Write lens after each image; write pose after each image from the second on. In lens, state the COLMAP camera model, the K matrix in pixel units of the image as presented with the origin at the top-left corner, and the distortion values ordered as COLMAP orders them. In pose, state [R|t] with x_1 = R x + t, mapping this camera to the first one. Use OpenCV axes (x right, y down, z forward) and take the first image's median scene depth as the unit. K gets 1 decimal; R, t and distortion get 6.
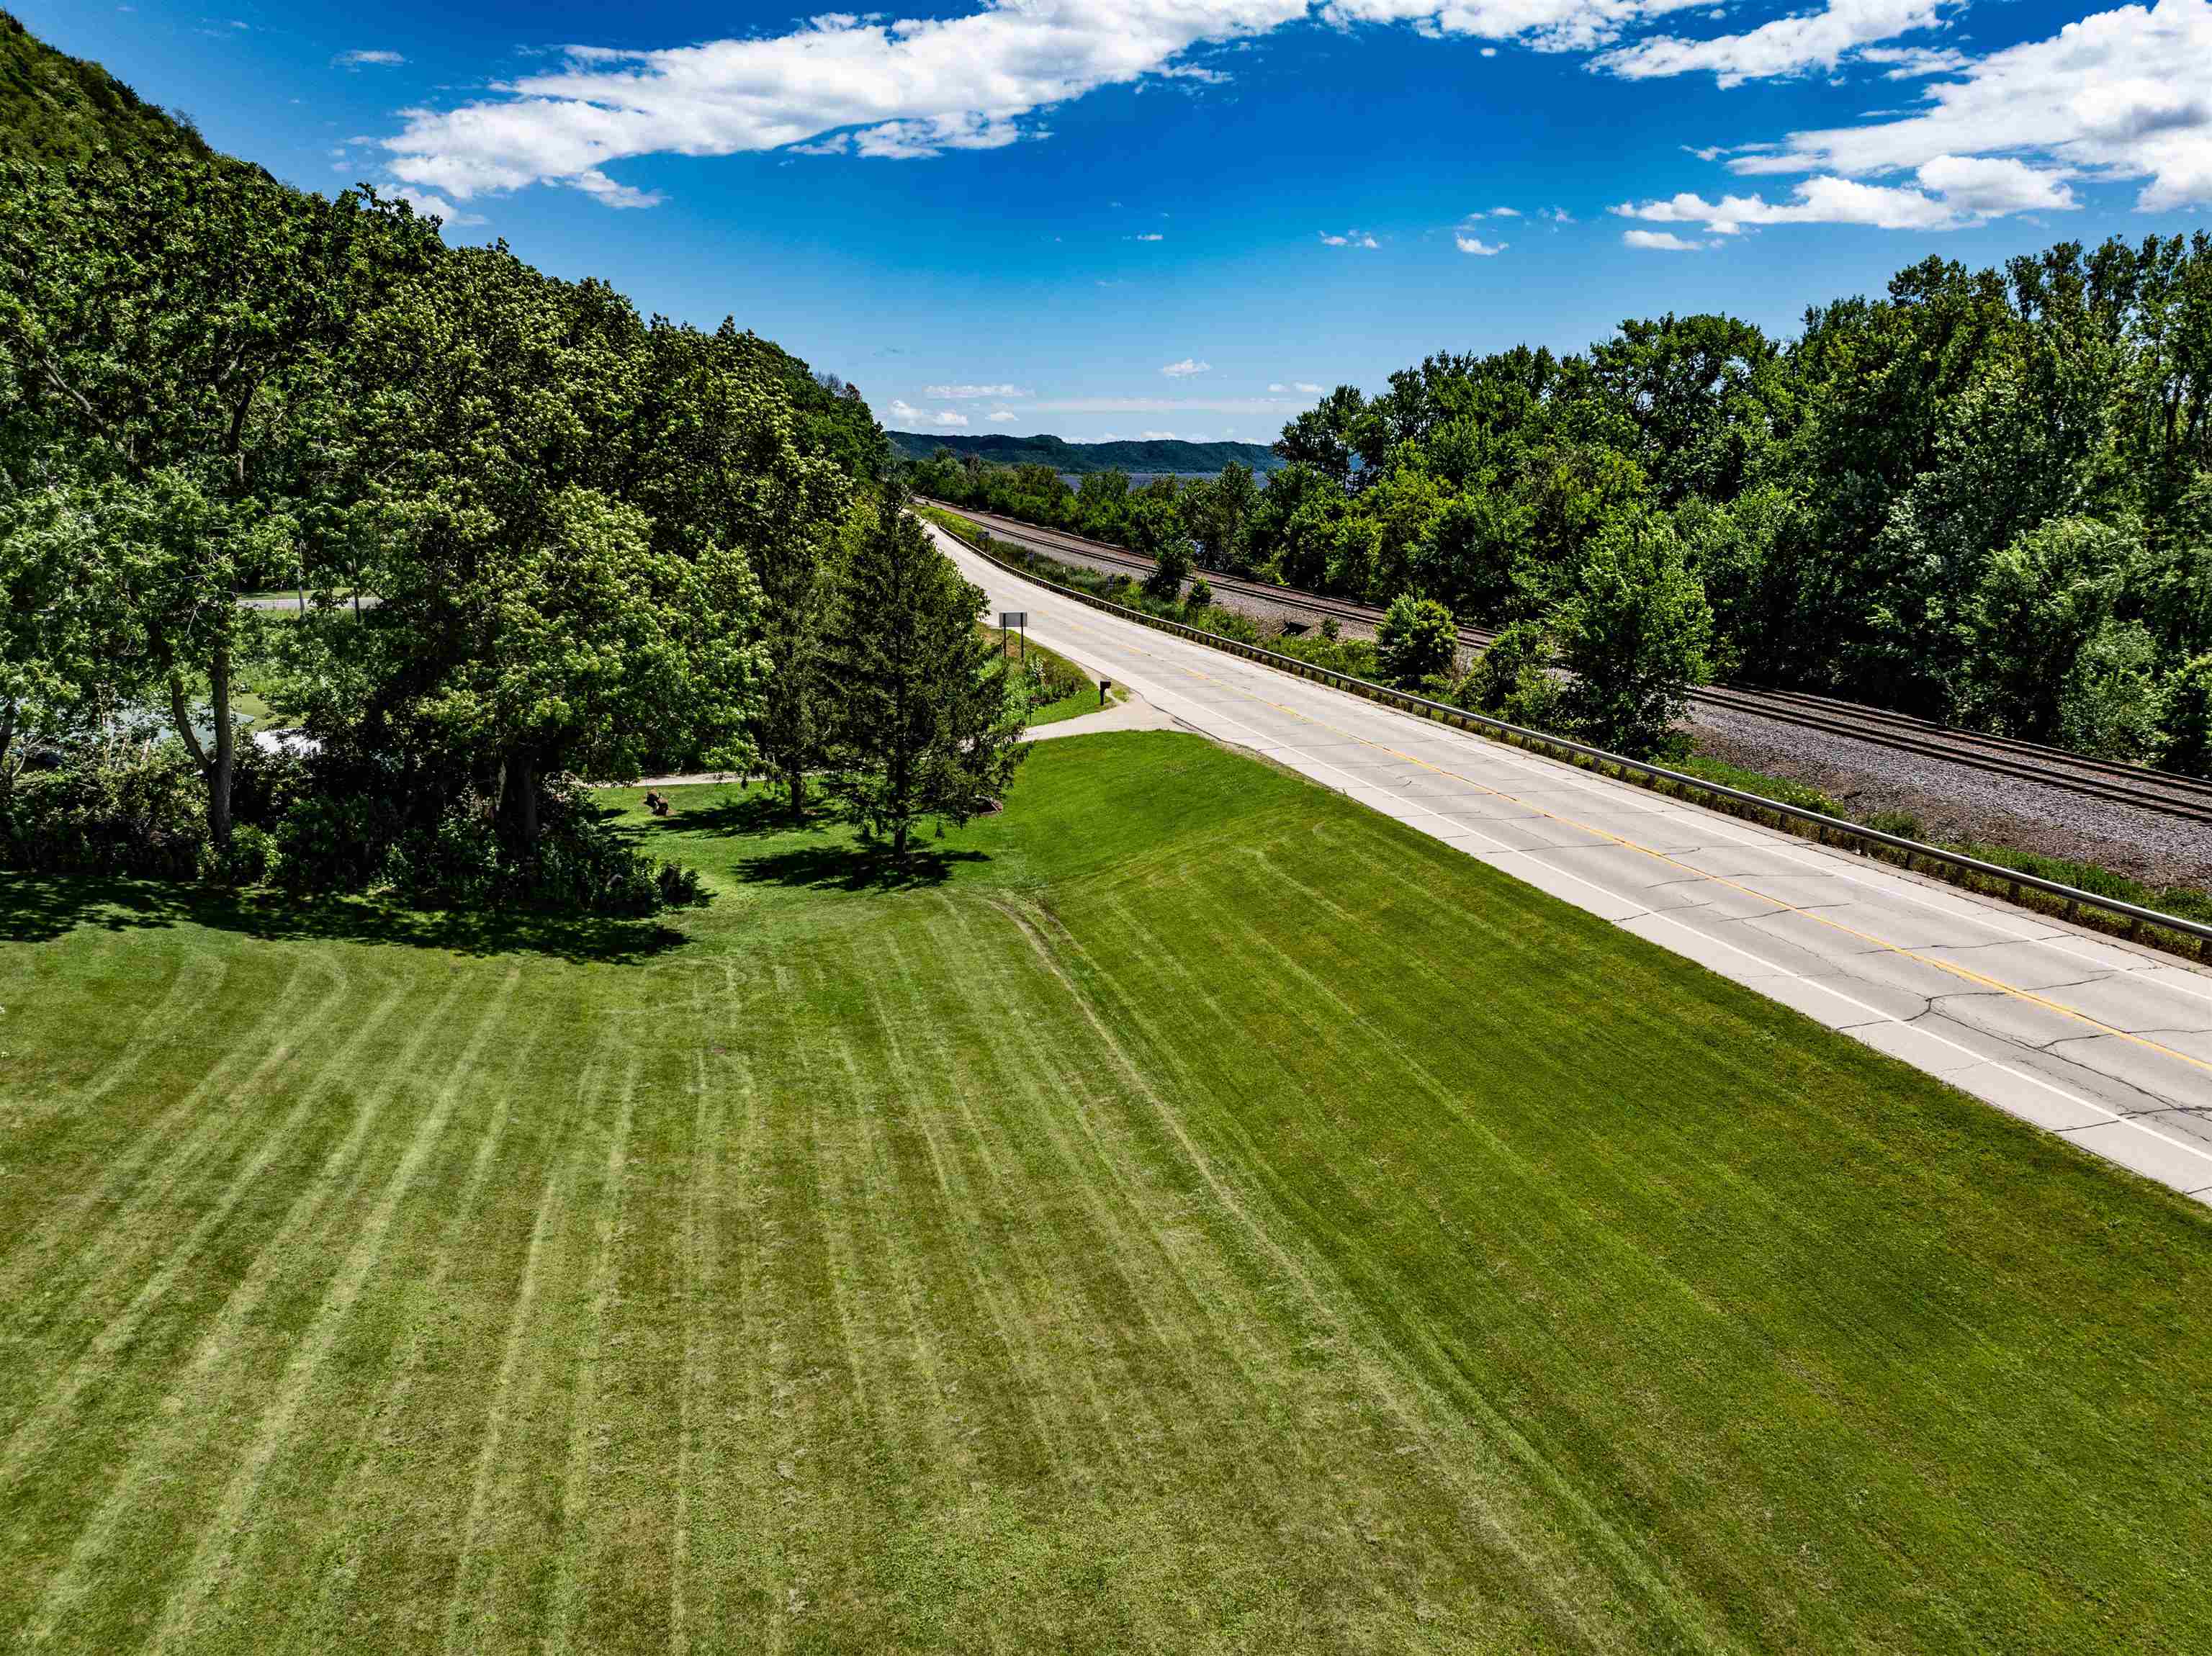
lens RADIAL K [[1568.7, 0, 1110.7], [0, 1568.7, 822.2], [0, 0, 1]] dist [-0.032125, 0.002788]
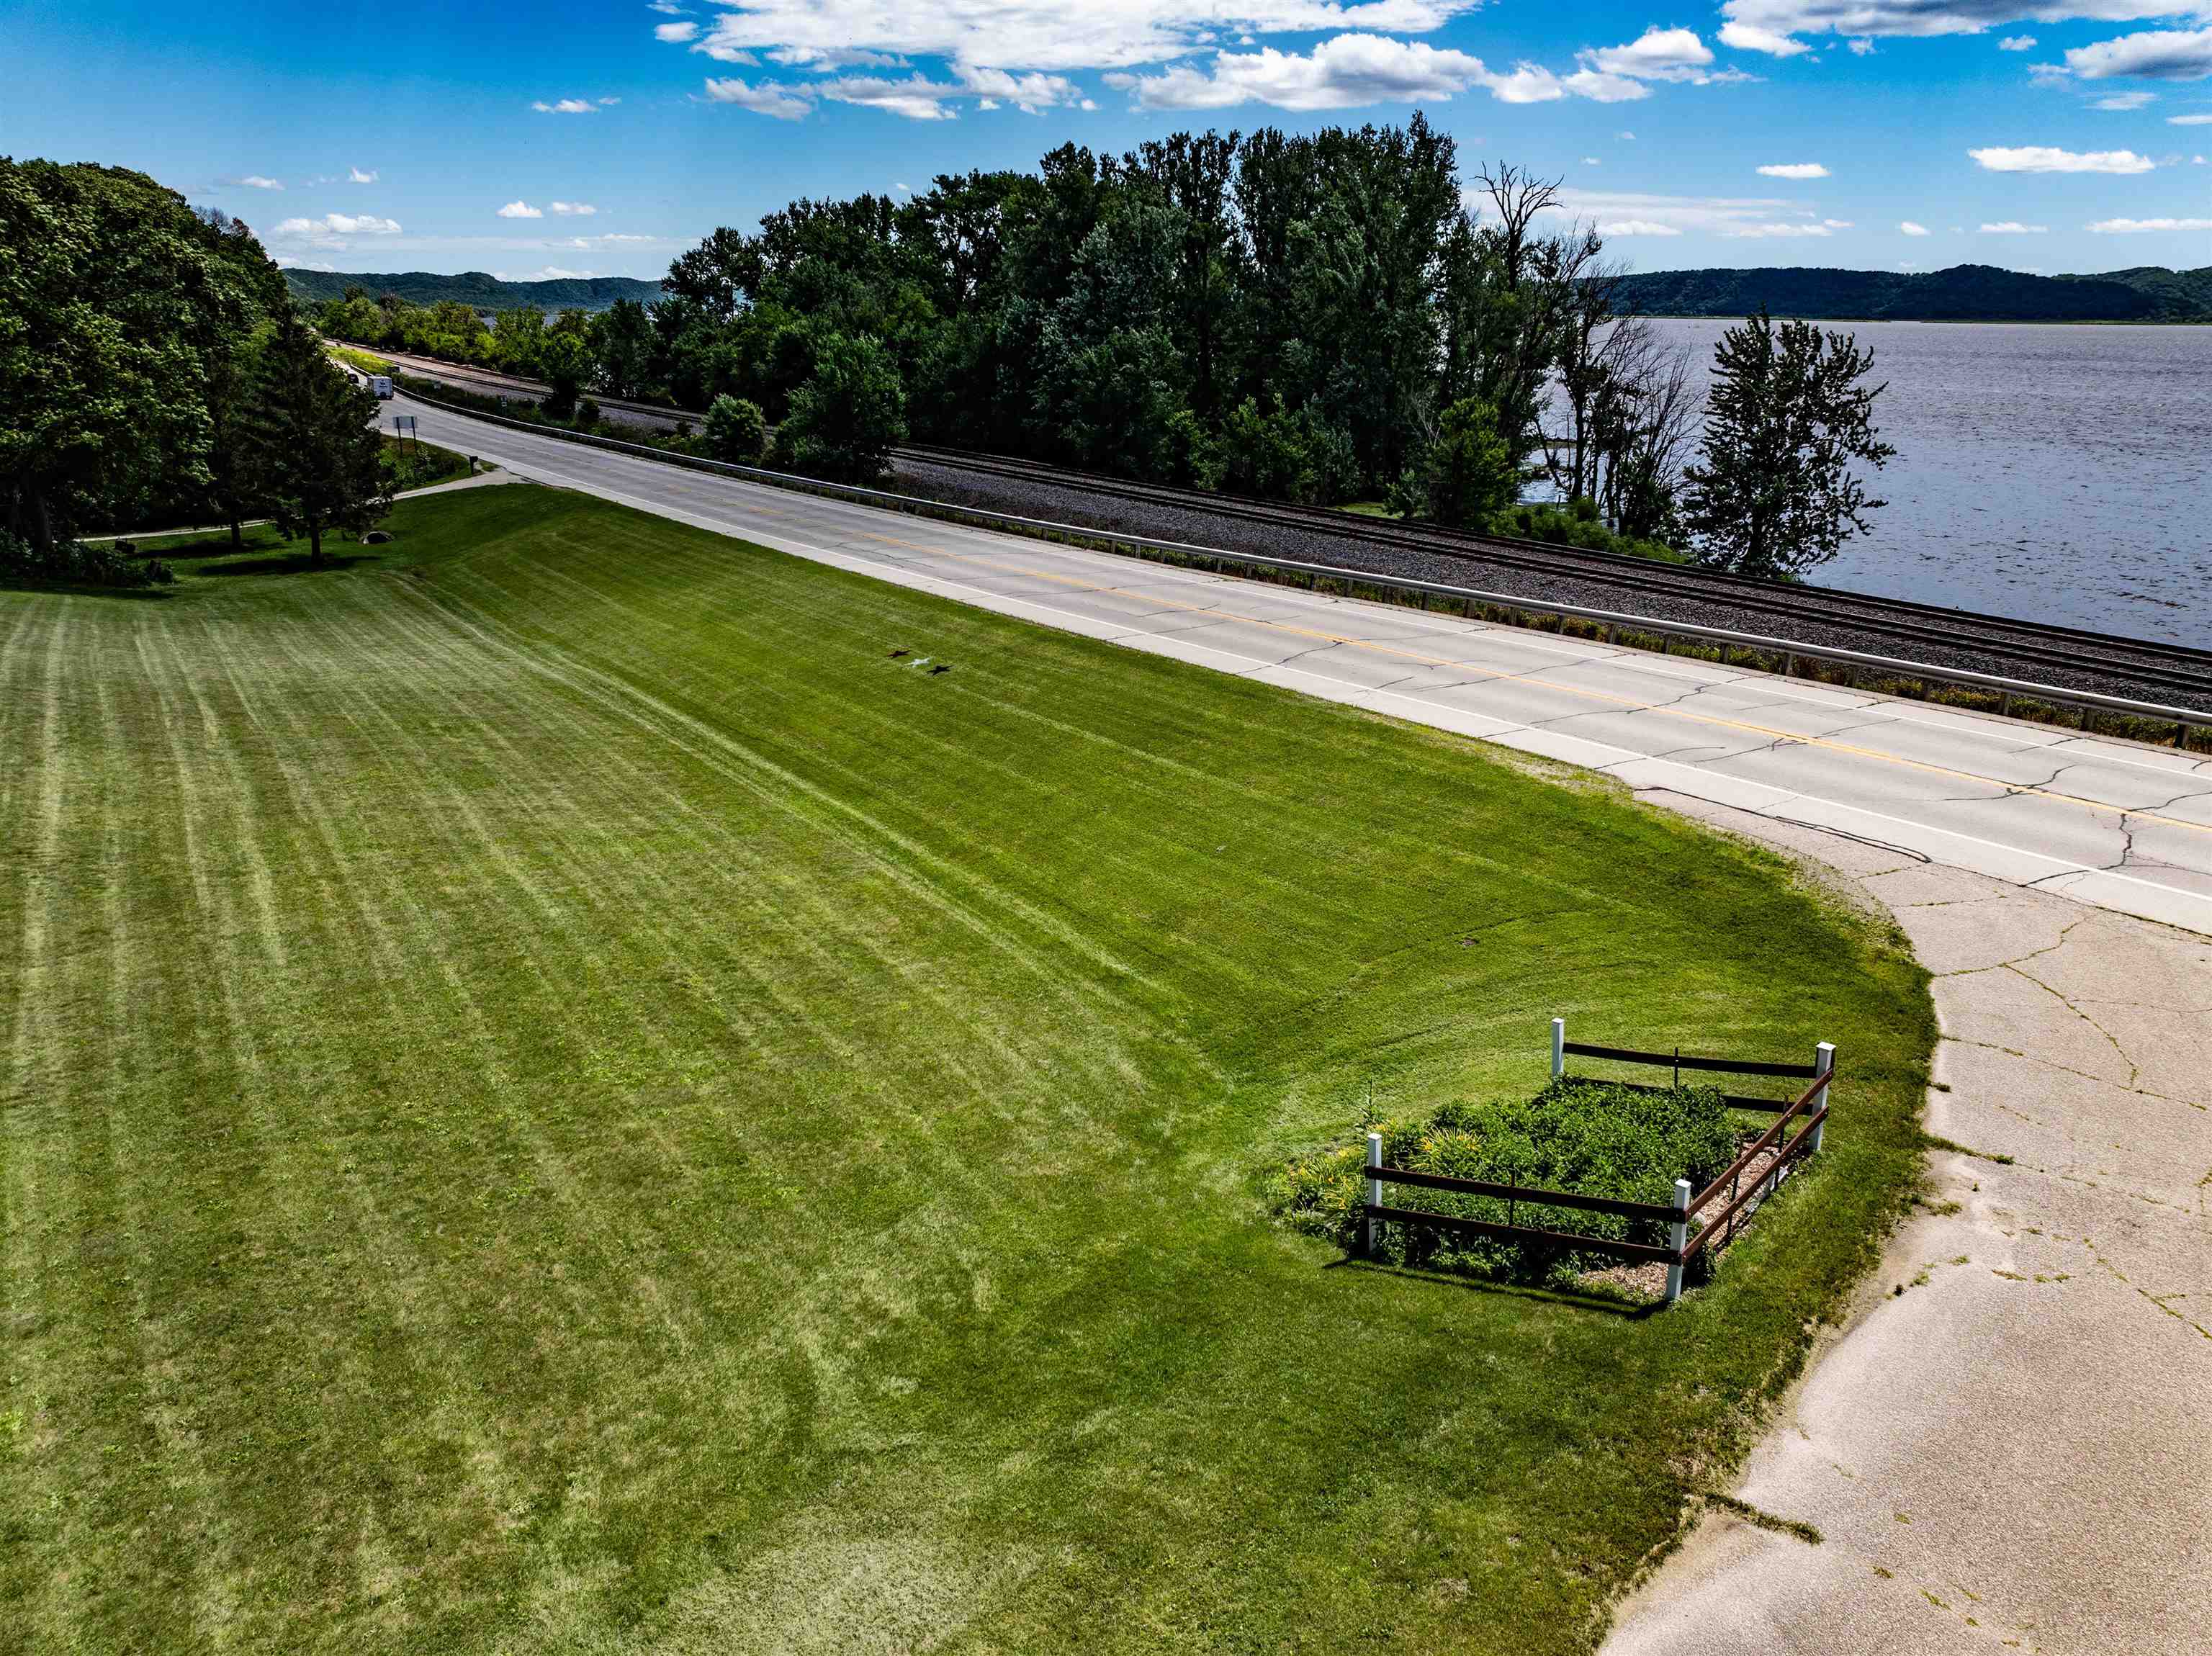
lens RADIAL K [[1568.7, 0, 1088.6], [0, 1568.7, 784.9], [0, 0, 1]] dist [-0.032125, 0.002788]
pose [[0.949481, -0.092524, 0.299875, 0.032682], [0.069868, 0.993891, 0.085440, 0.052673], [-0.305948, -0.060172, 0.950145, -0.213300]]
